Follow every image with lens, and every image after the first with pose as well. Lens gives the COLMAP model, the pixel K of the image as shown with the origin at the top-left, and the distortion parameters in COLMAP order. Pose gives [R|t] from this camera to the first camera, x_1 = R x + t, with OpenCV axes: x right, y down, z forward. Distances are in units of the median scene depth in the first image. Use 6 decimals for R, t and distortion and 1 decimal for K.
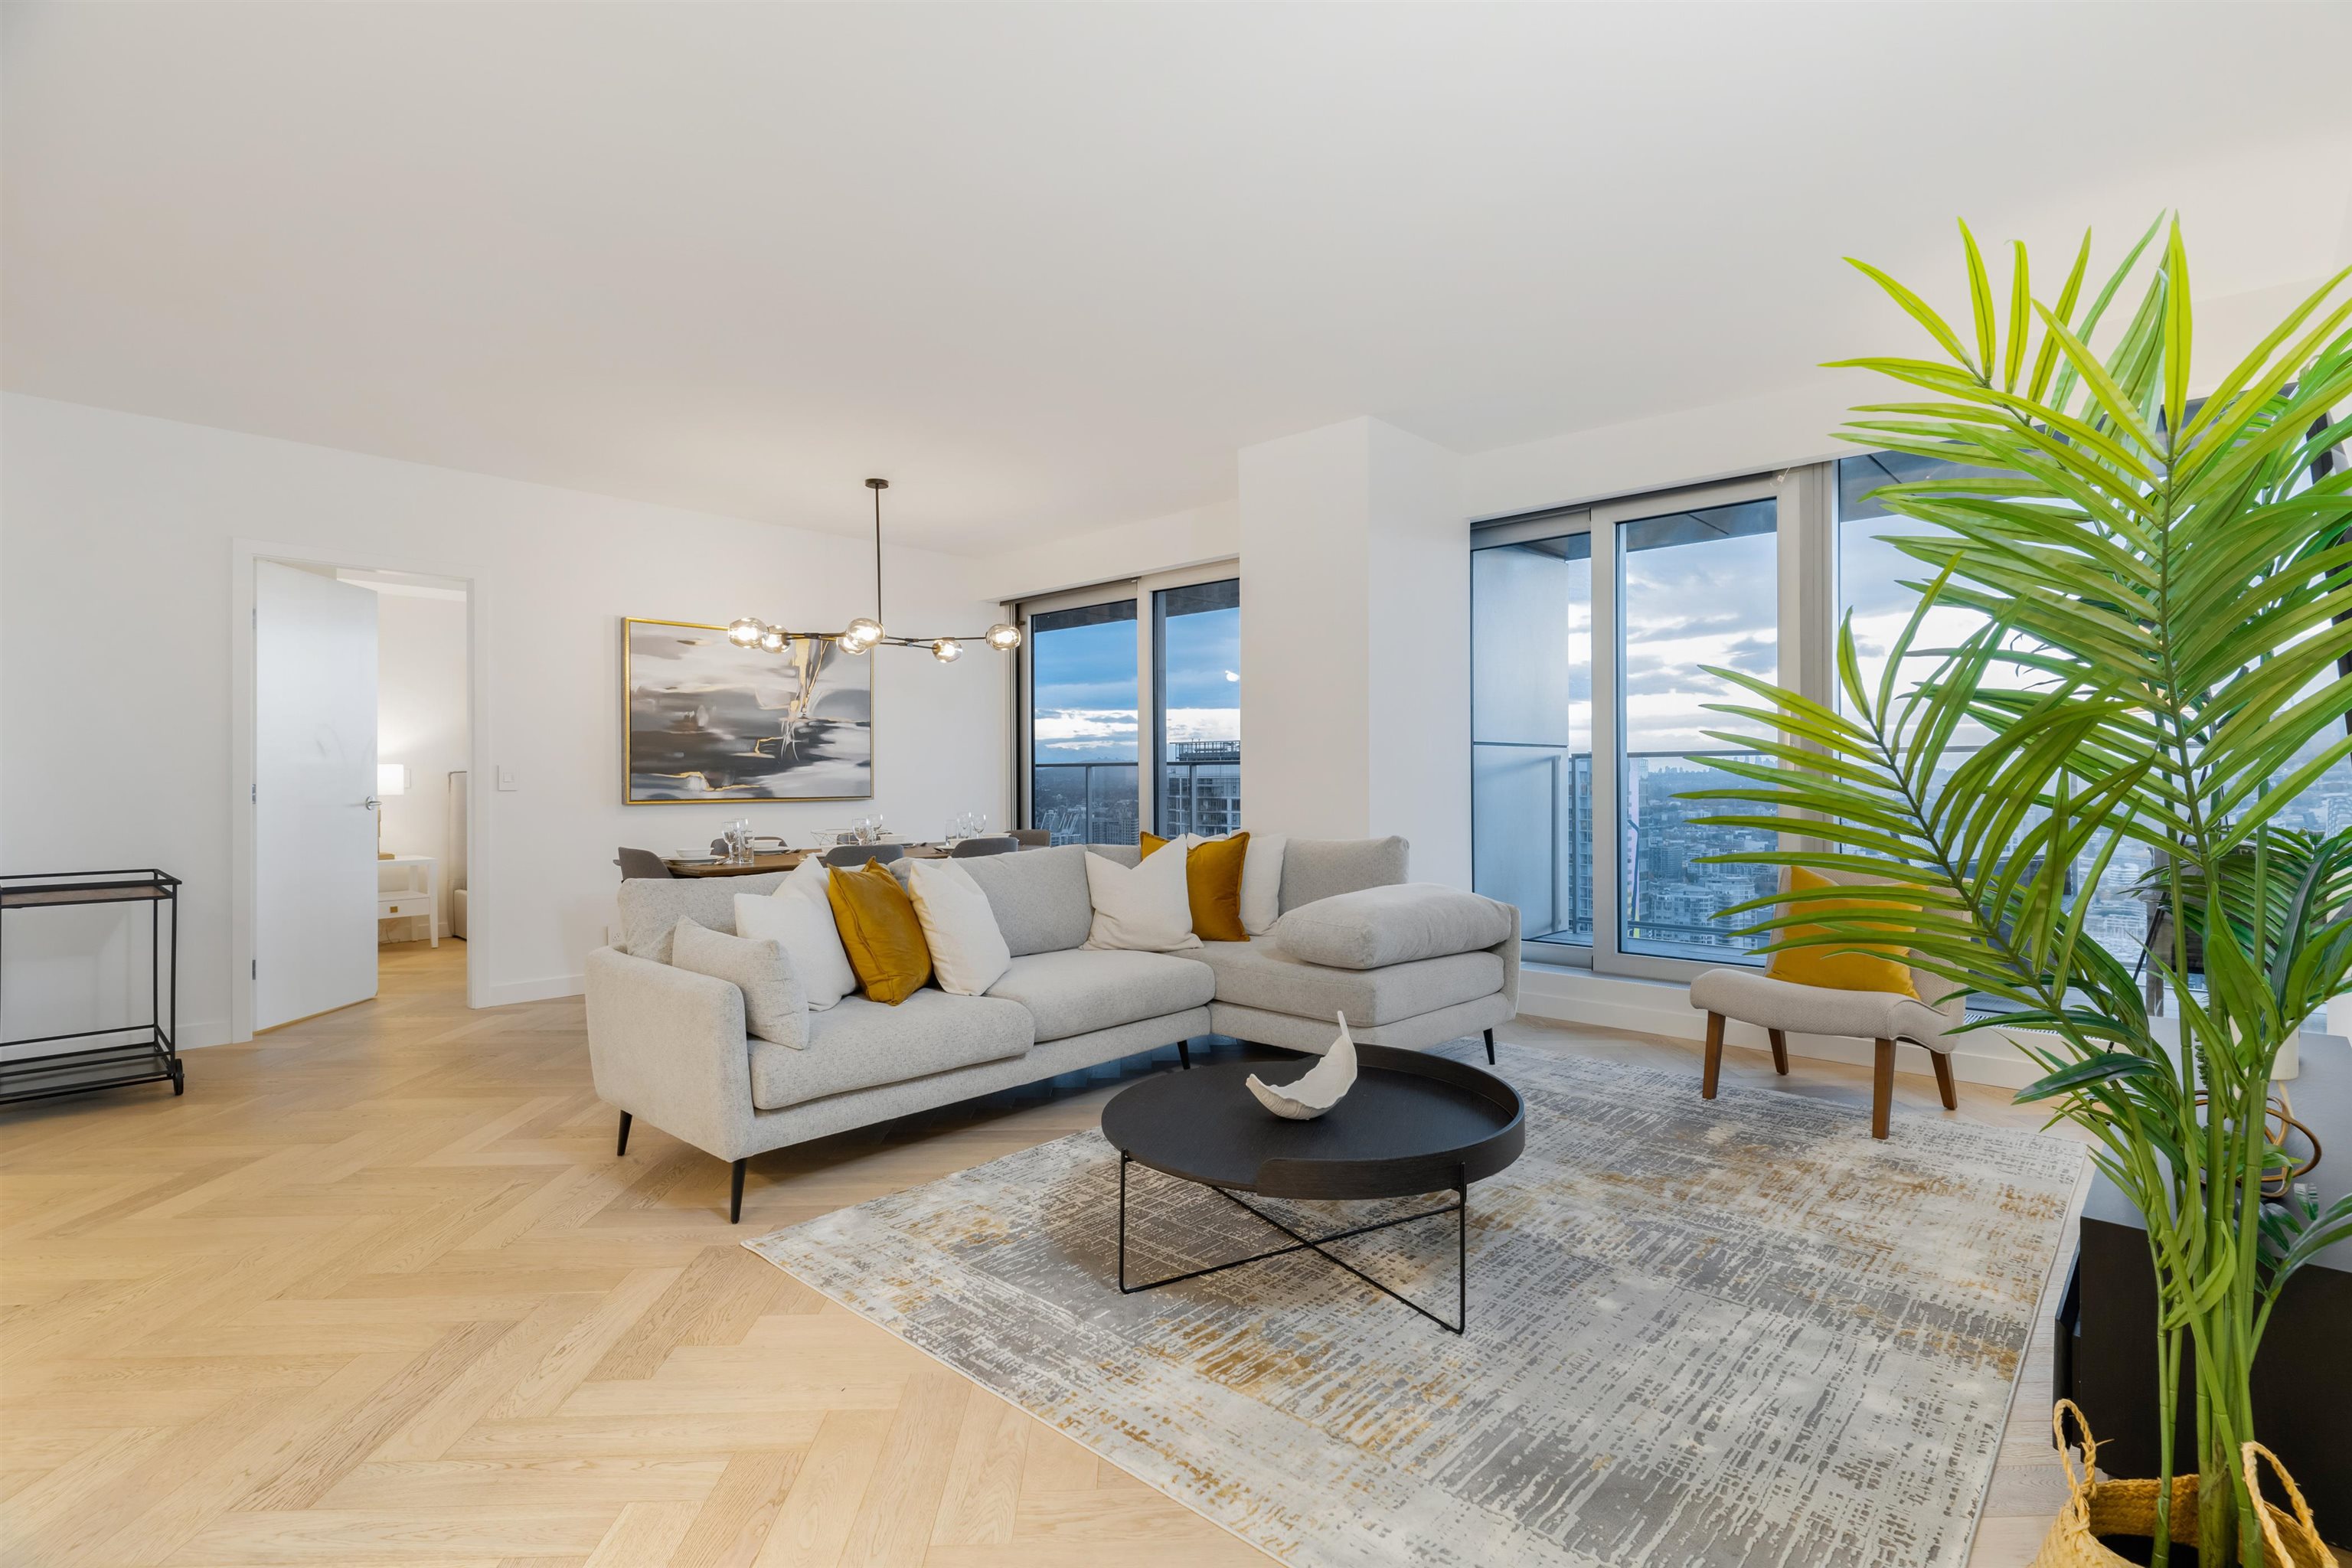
lens RADIAL K [[1119.7, 0, 1178.6], [0, 1119.7, 780.6], [0, 0, 1]] dist [0.001842, -0.000087]
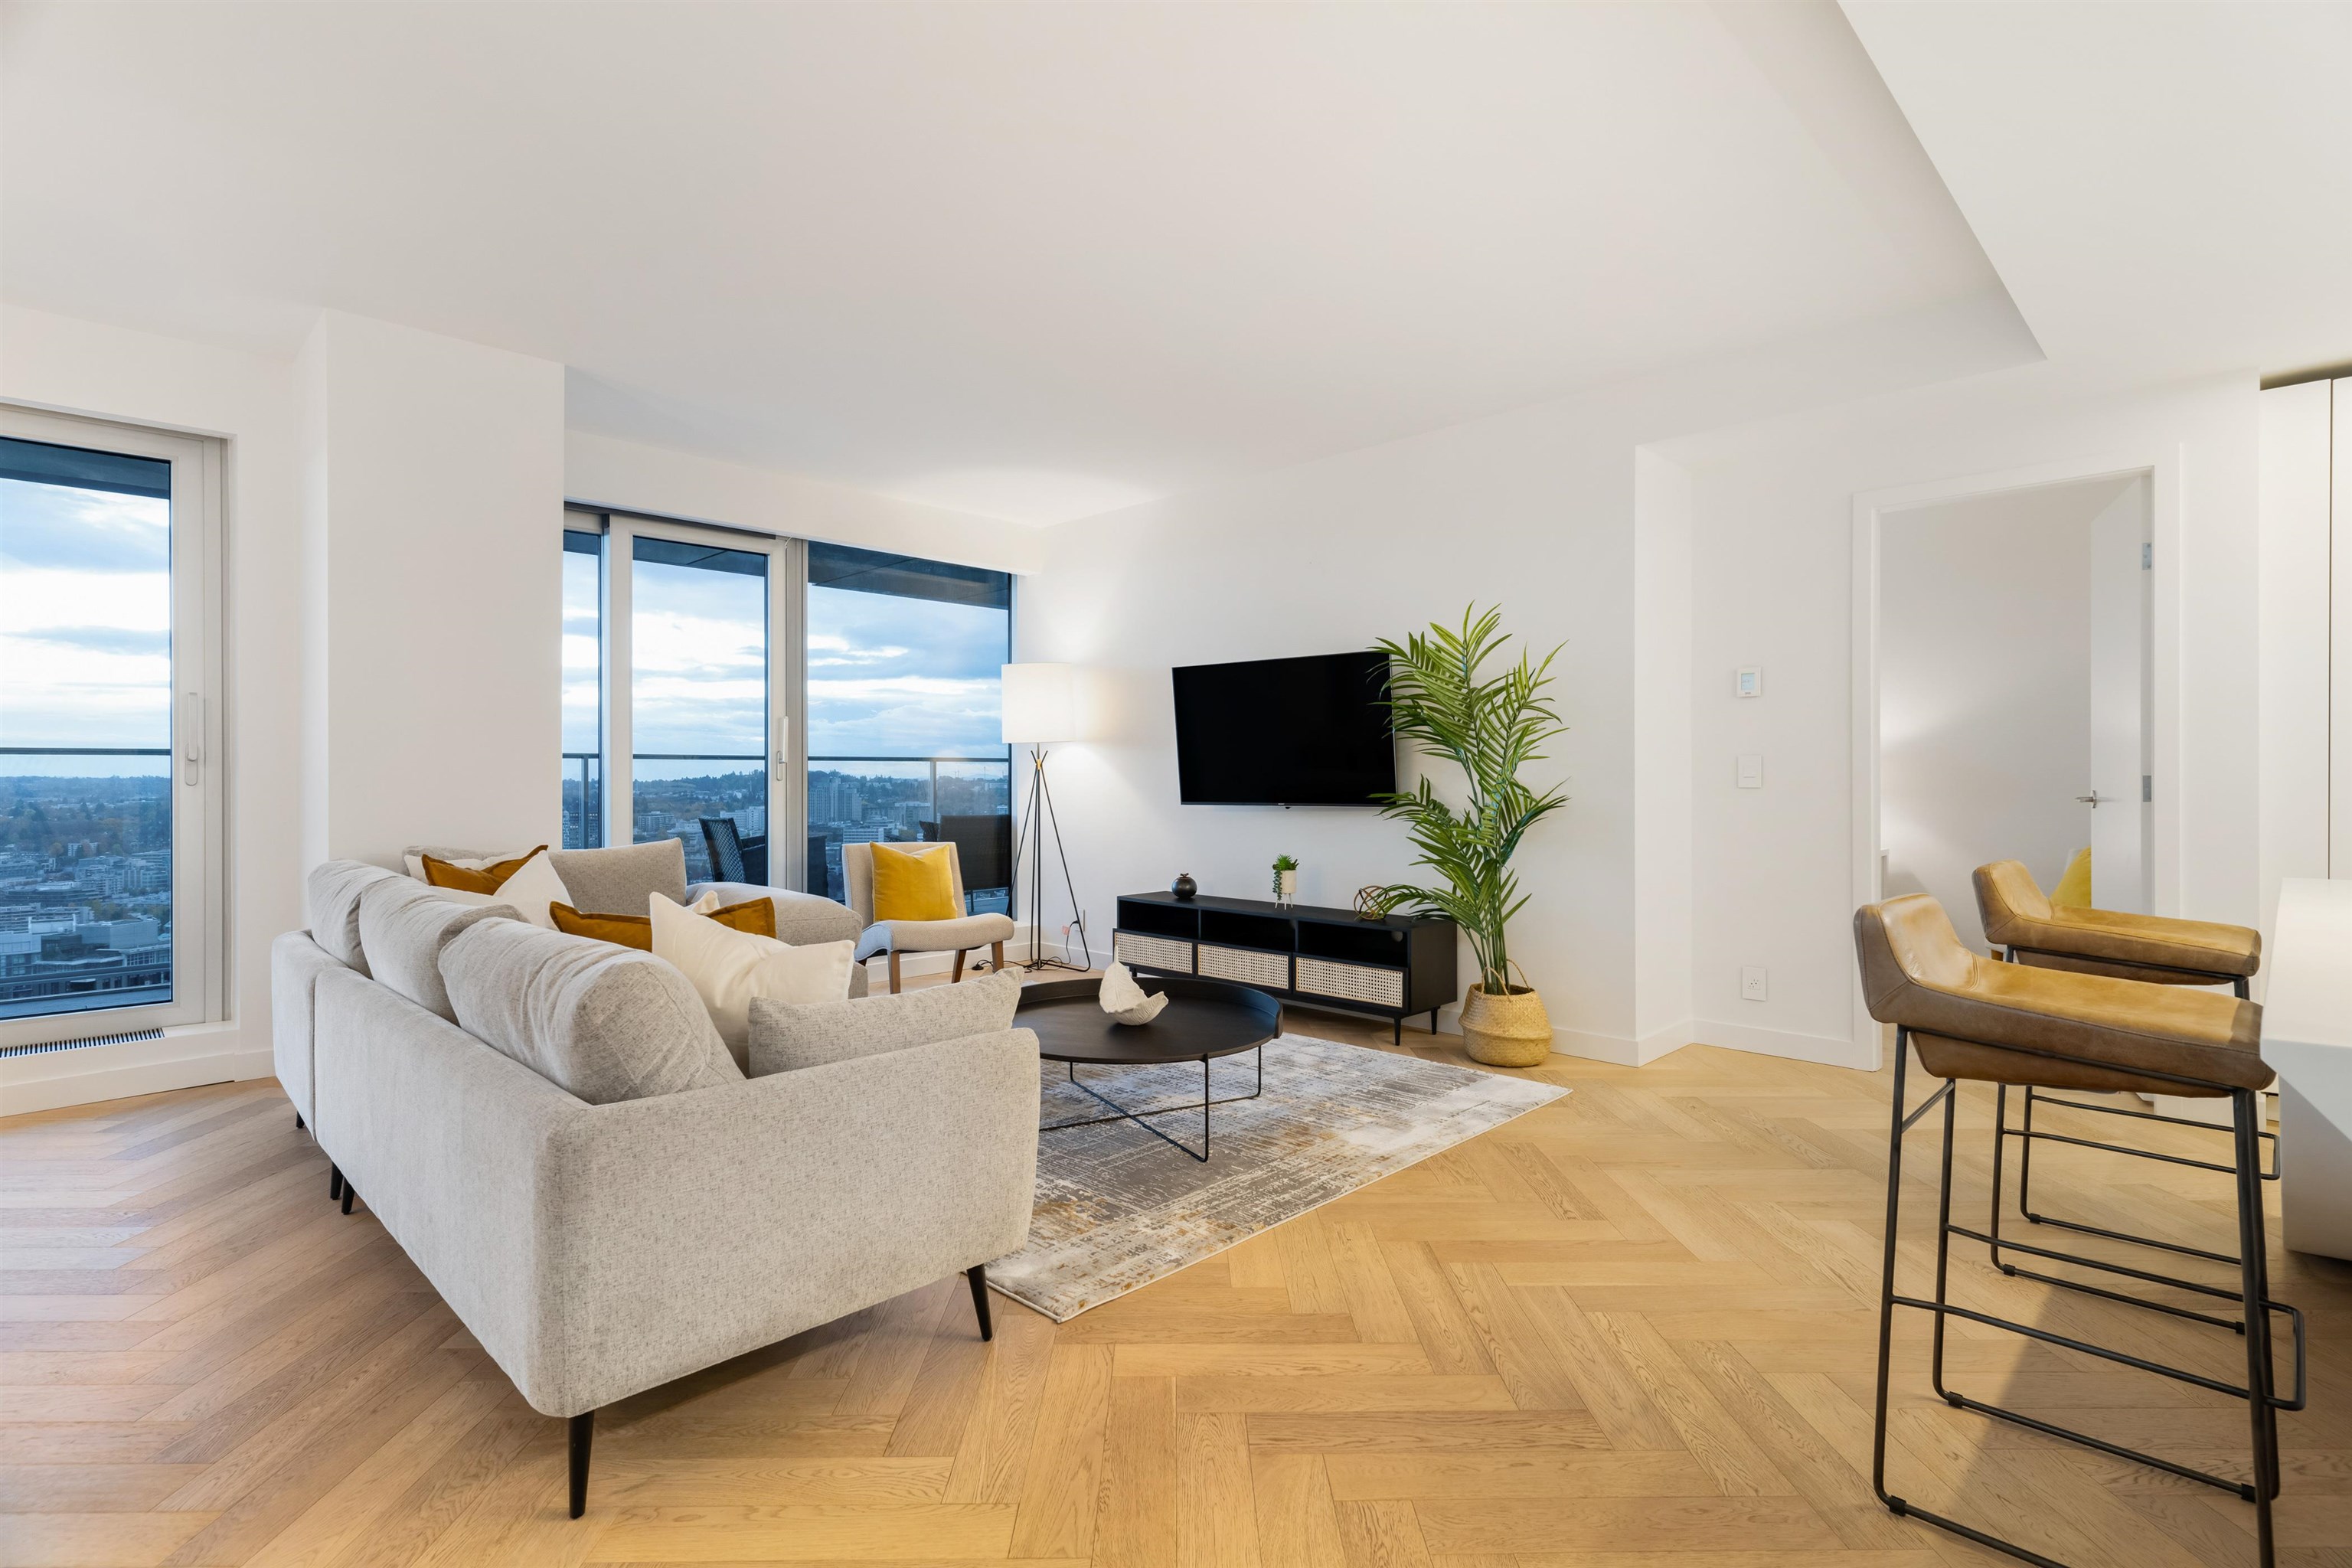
lens RADIAL K [[1119.7, 0, 1184.3], [0, 1119.7, 779.1], [0, 0, 1]] dist [0.001842, -0.000087]
pose [[0.025522, 0.004869, 0.999662, -1.396095], [-0.000888, 0.999988, -0.004848, 0.006690], [-0.999674, -0.000764, 0.025526, 0.996234]]
